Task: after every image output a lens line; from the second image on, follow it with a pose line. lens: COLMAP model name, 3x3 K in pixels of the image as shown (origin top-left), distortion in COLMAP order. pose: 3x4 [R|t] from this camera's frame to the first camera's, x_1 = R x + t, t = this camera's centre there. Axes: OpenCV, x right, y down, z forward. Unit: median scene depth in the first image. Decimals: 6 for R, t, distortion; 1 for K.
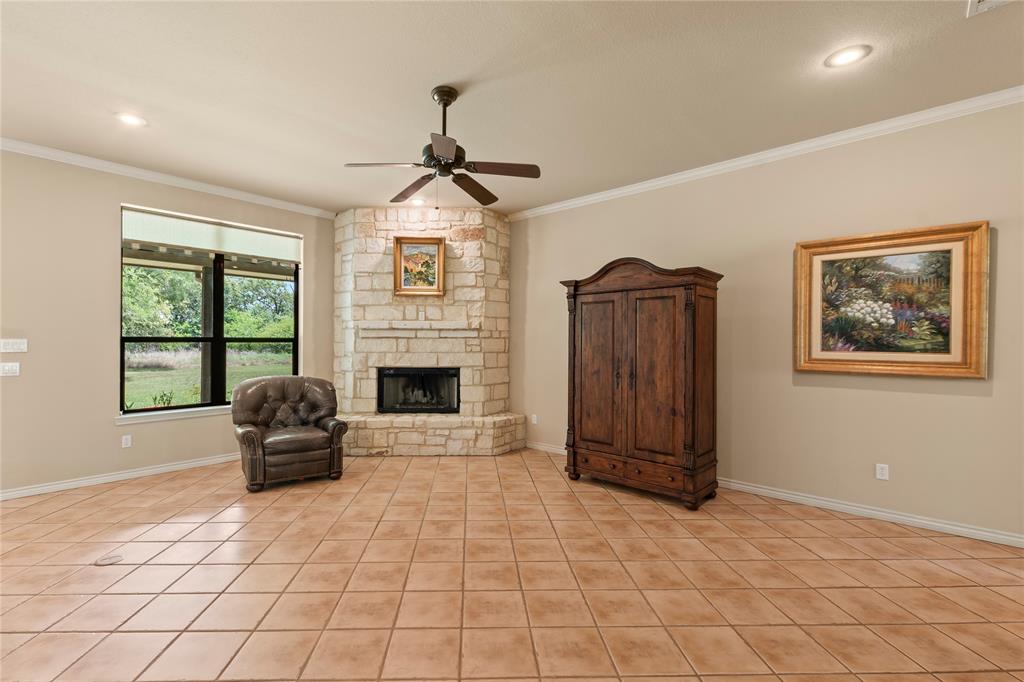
lens RADIAL K [[443.8, 0, 500.3], [0, 443.8, 341.7], [0, 0, 1]] dist [0.002788, -0.000717]
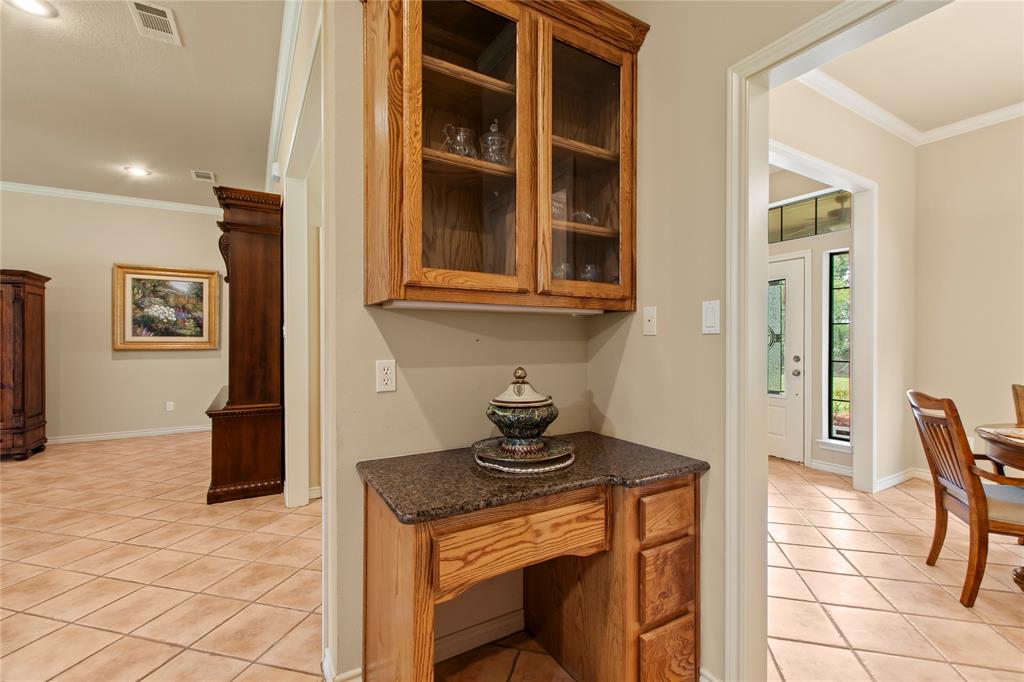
lens RADIAL K [[443.8, 0, 500.3], [0, 443.8, 341.7], [0, 0, 1]] dist [0.002788, -0.000717]
pose [[0.301799, -0.007140, 0.953345, -0.376240], [0.000718, 0.999973, 0.007262, 0.030420], [-0.953371, -0.001508, 0.301796, -0.709210]]
